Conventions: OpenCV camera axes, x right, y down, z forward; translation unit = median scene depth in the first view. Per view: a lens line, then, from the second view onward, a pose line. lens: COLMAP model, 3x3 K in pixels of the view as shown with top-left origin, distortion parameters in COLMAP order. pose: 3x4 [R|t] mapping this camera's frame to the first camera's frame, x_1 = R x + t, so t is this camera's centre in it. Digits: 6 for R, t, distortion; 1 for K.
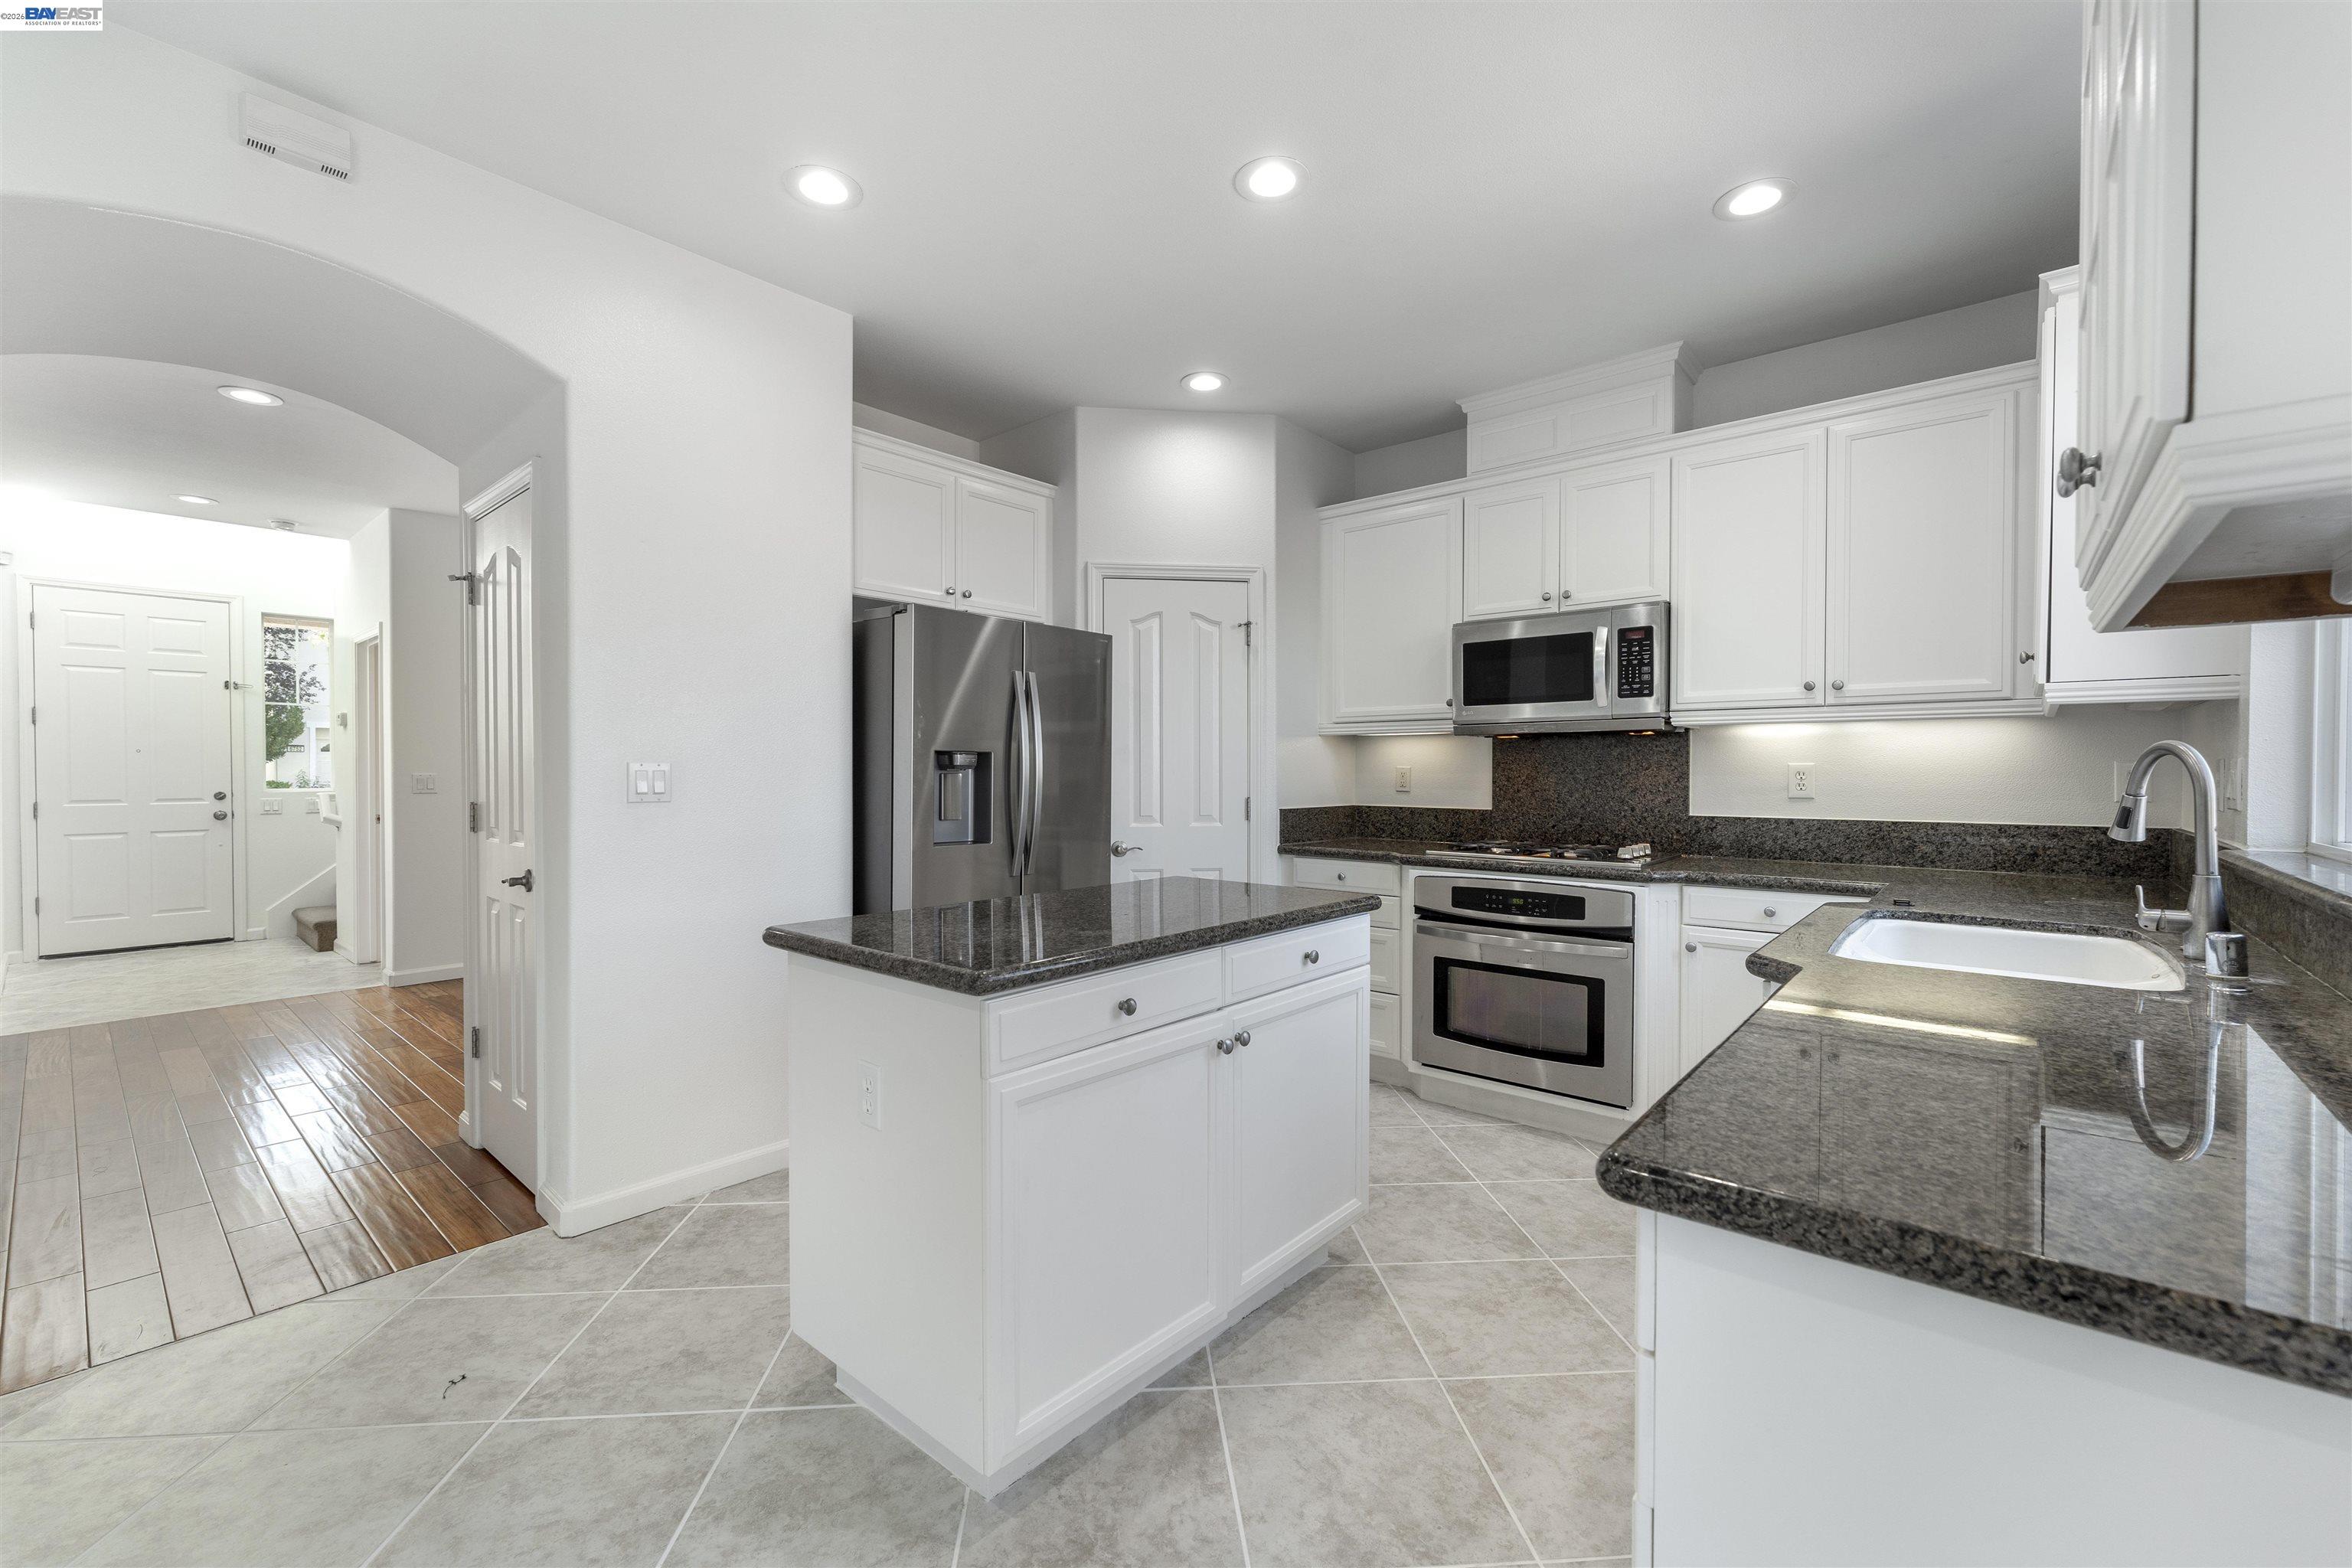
lens RADIAL K [[964.6, 0, 1178.6], [0, 964.6, 785.8], [0, 0, 1]] dist [0.003970, -0.000878]
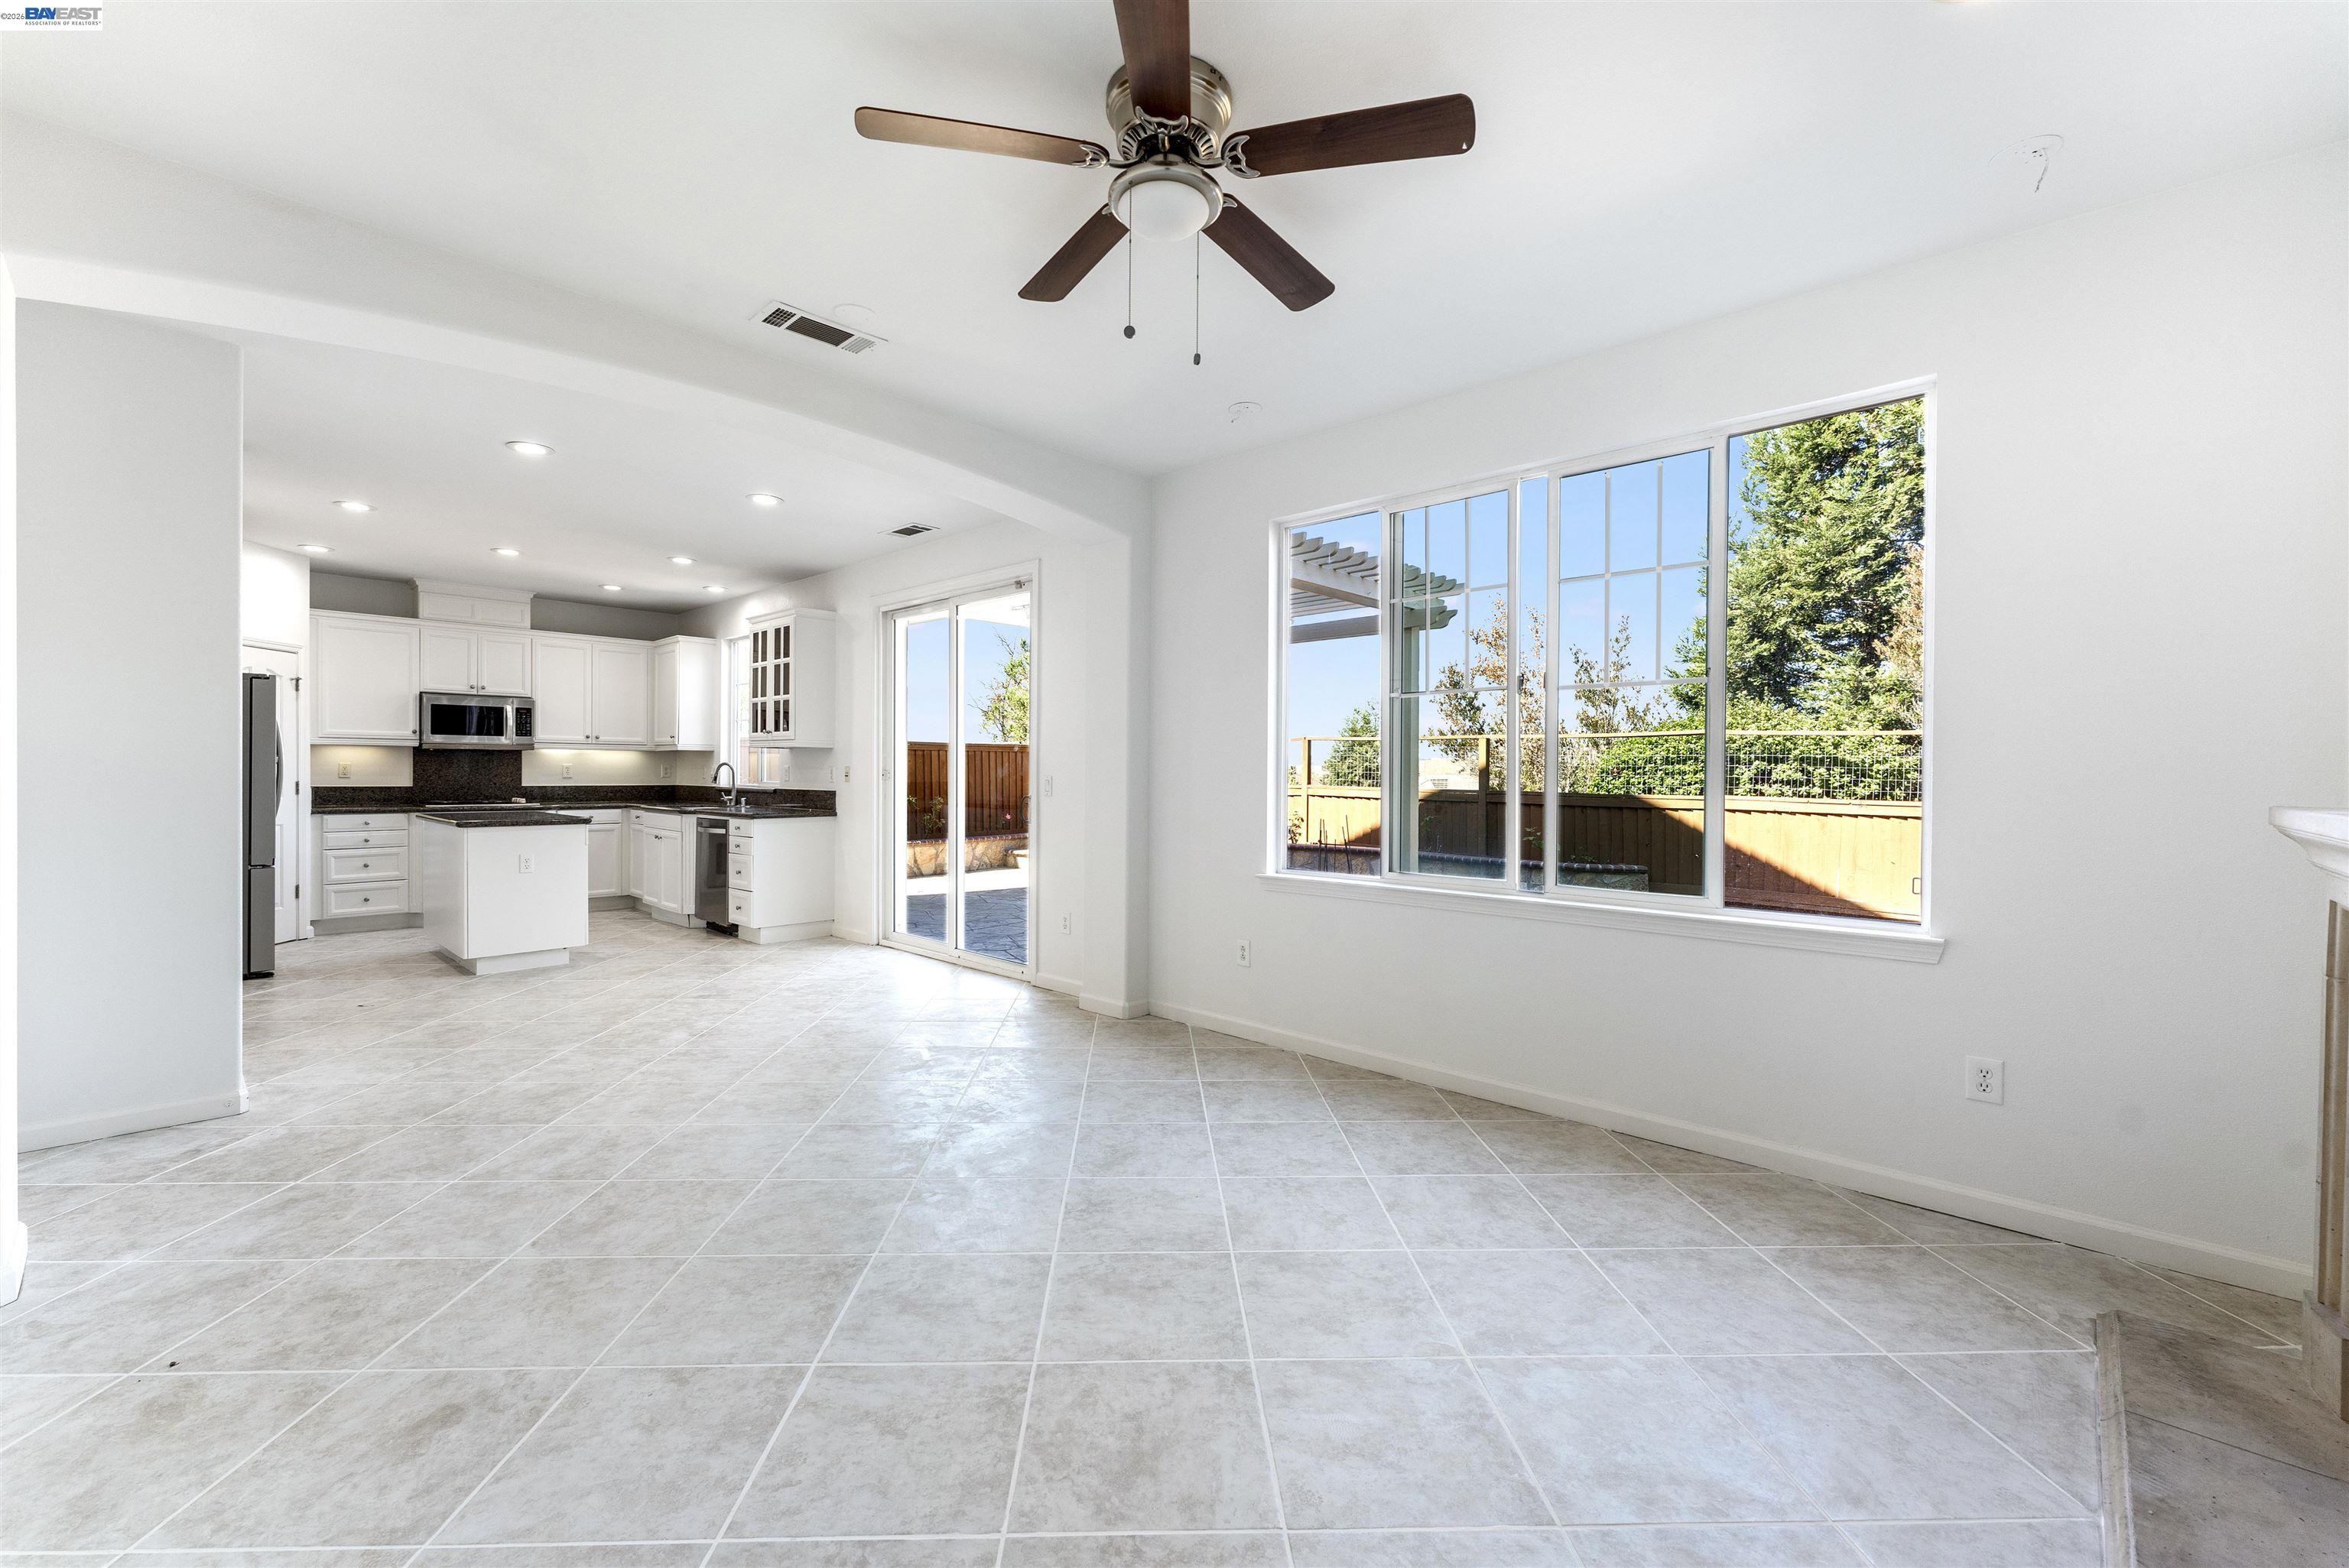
lens RADIAL K [[963.2, 0, 1187.9], [0, 963.2, 788.2], [0, 0, 1]] dist [0.003970, -0.000878]
pose [[0.042422, -0.018605, 0.998927, -1.797832], [0.007355, 0.999805, 0.018309, 0.005497], [-0.999073, 0.006570, 0.042550, -0.734969]]
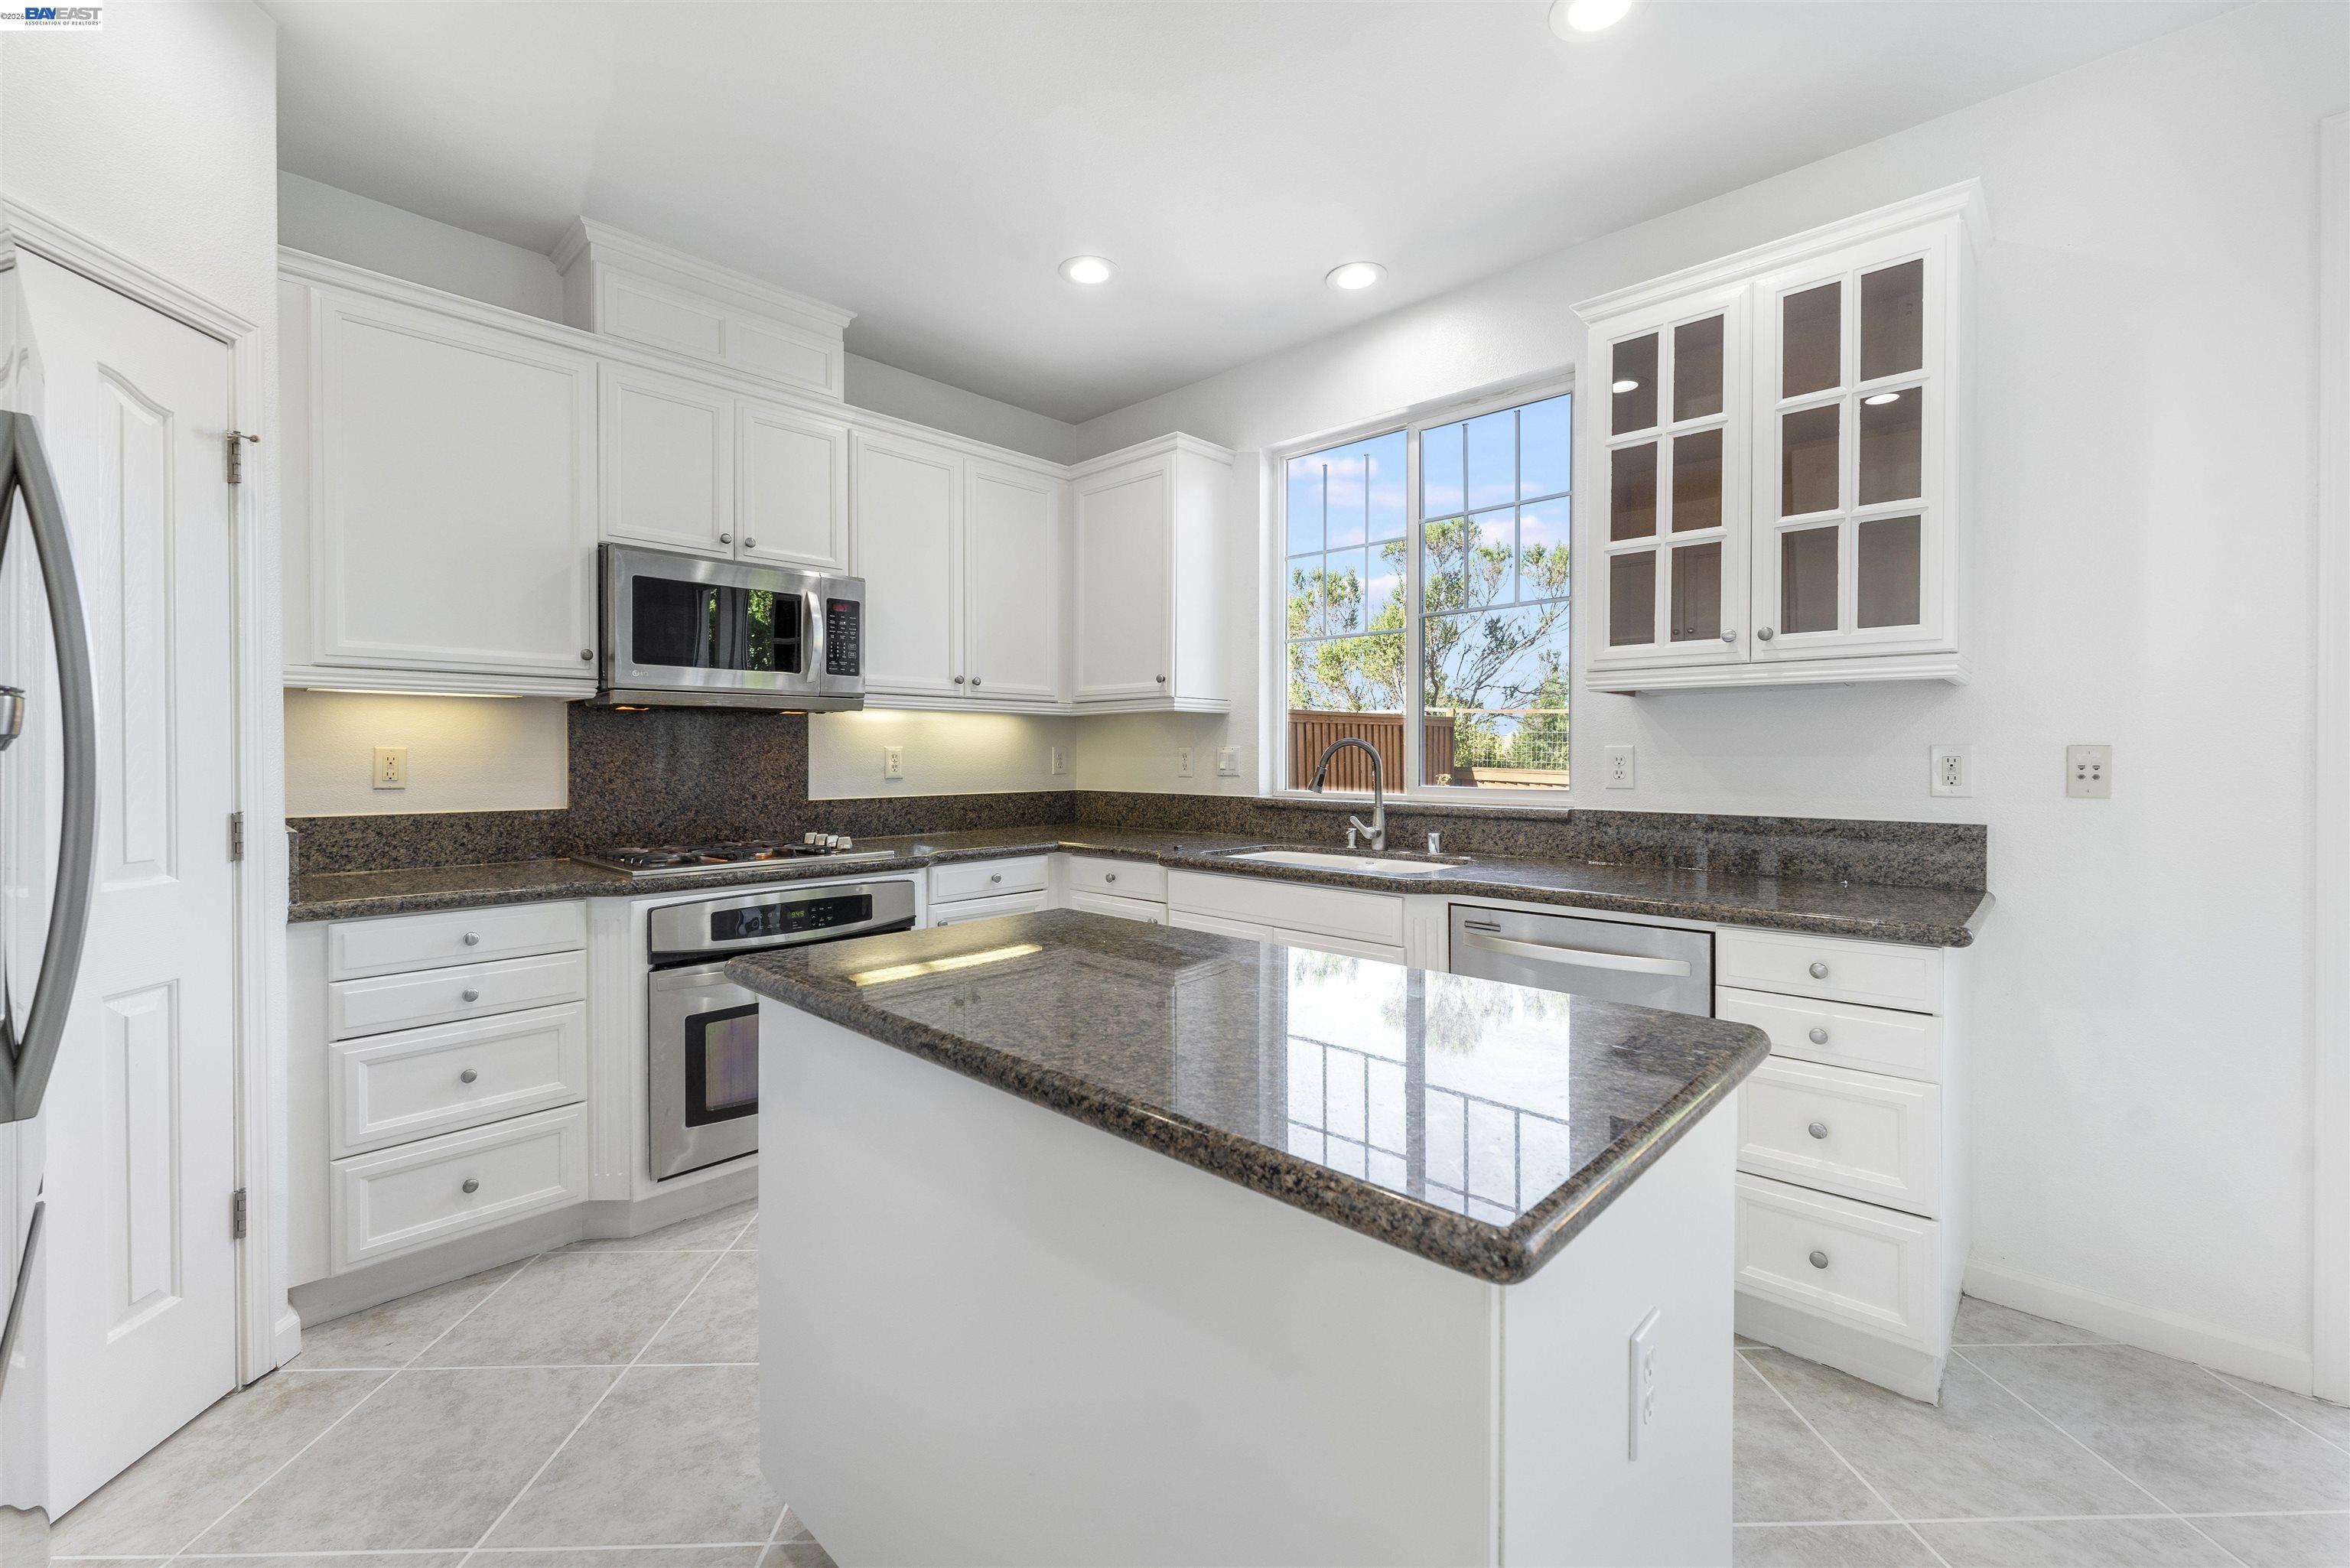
lens RADIAL K [[963.7, 0, 1175.6], [0, 963.7, 769.9], [0, 0, 1]] dist [0.003970, -0.000878]
pose [[0.048013, -0.018943, 0.998667, -0.423837], [0.014560, 0.999727, 0.018263, -0.012006], [-0.998741, 0.013664, 0.048275, 0.609162]]
